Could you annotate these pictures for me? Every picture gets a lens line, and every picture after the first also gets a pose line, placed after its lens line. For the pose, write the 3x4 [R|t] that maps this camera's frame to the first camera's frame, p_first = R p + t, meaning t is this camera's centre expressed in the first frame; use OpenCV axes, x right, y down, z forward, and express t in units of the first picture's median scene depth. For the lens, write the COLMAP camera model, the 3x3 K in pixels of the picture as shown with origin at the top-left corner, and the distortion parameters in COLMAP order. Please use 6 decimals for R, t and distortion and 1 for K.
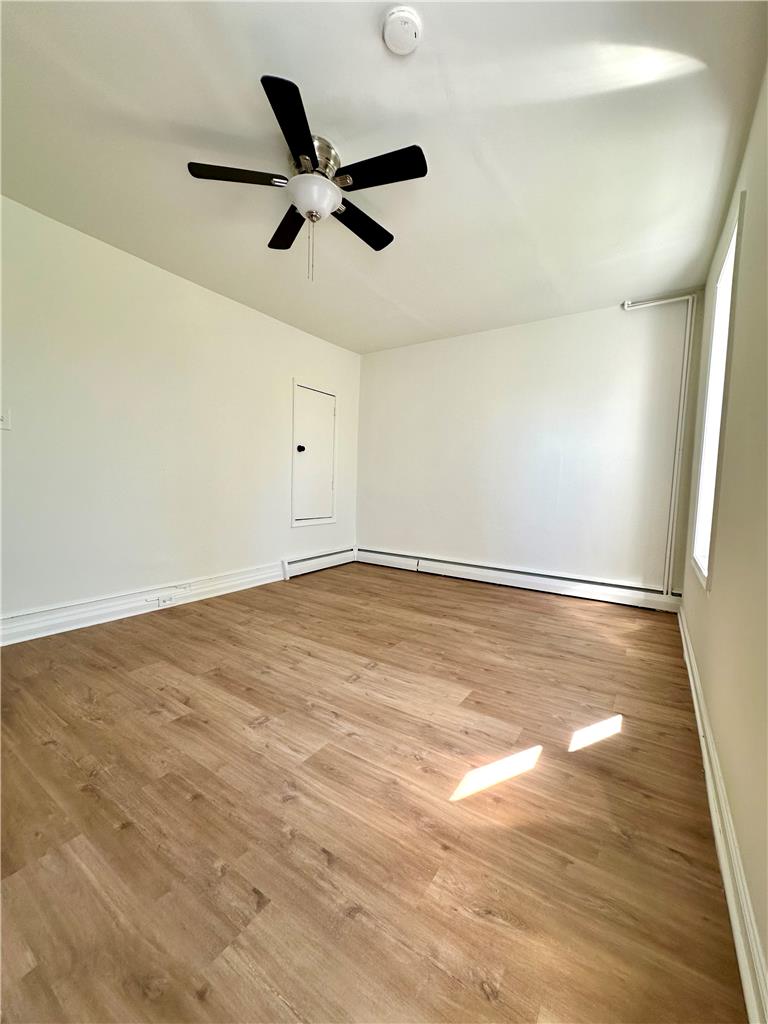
lens RADIAL K [[408.6, 0, 382.3], [0, 408.6, 513.7], [0, 0, 1]] dist [-0.001492, 0.000619]
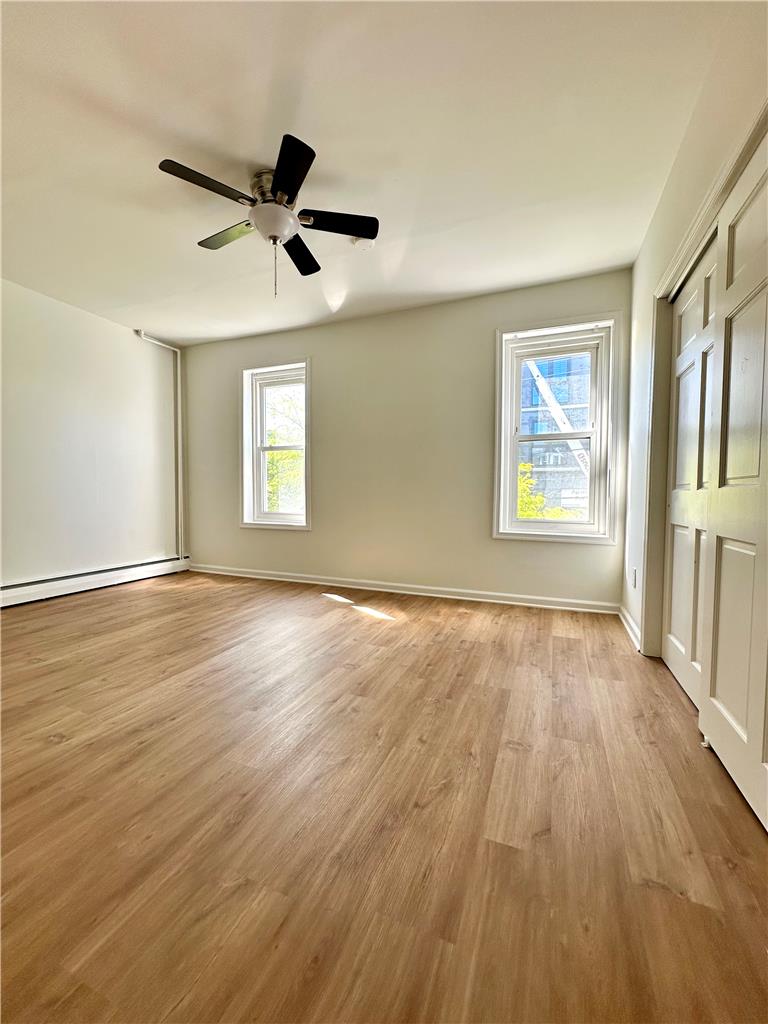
lens RADIAL K [[408.6, 0, 384.9], [0, 408.6, 513.2], [0, 0, 1]] dist [-0.001492, 0.000619]
pose [[-0.198202, -0.077359, 0.977104, -1.650500], [0.055906, 0.994366, 0.090066, -0.093317], [-0.978566, 0.072477, -0.192760, 1.176228]]
